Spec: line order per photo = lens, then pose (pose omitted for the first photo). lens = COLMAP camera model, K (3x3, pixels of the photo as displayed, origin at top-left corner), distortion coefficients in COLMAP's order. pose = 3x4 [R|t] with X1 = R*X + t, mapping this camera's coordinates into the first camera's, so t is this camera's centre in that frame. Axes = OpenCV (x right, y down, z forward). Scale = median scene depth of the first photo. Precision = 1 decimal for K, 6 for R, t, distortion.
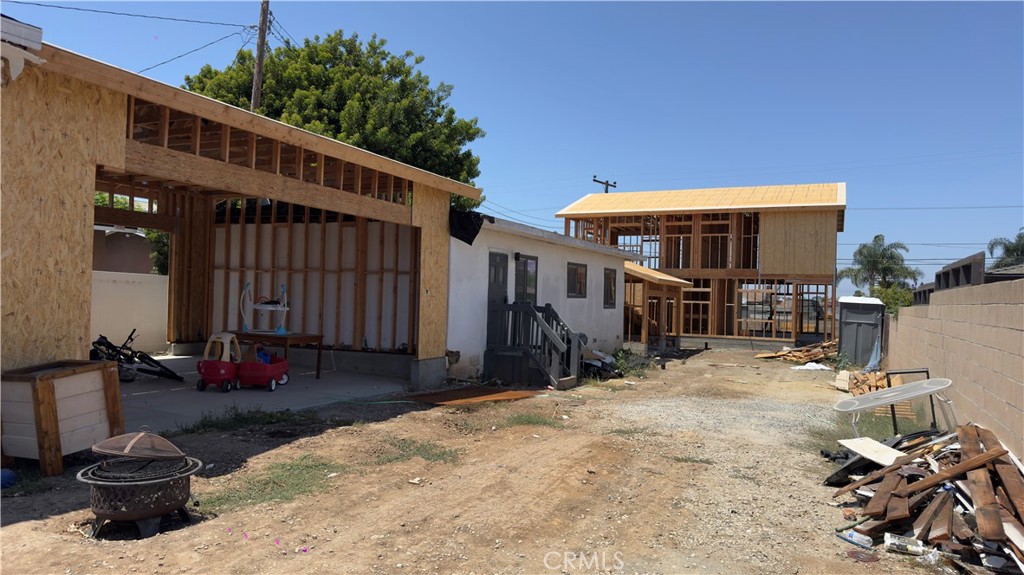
lens RADIAL K [[712.8, 0, 467.7], [0, 712.8, 305.0], [0, 0, 1]] dist [0.048000, -0.041157]
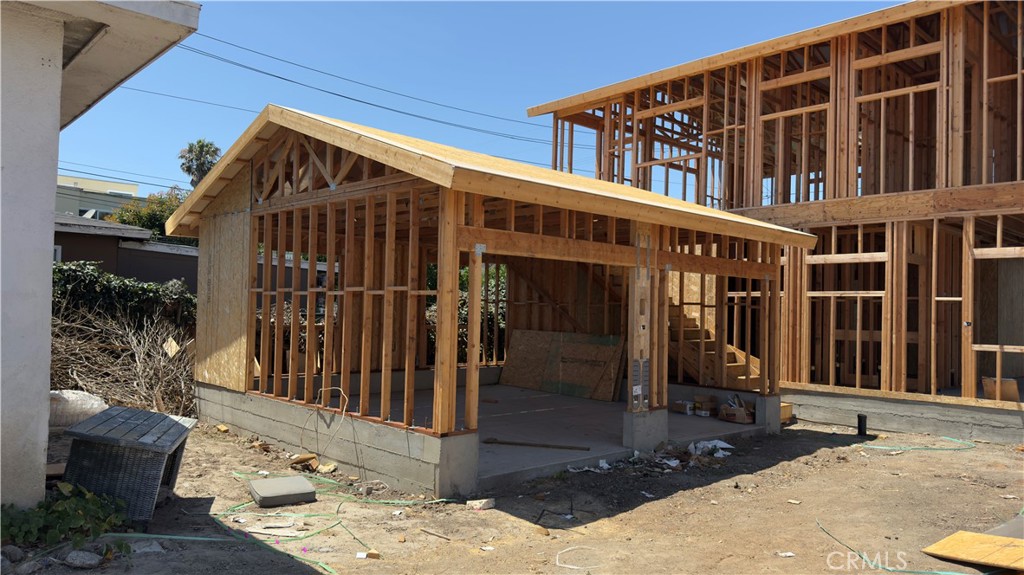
lens RADIAL K [[712.8, 0, 512.8], [0, 712.8, 297.1], [0, 0, 1]] dist [0.048000, -0.041157]
pose [[0.939541, -0.010974, -0.342261, 0.291561], [-0.003367, 0.999142, -0.041278, 0.012649], [0.342421, 0.039935, 0.938698, 0.626654]]
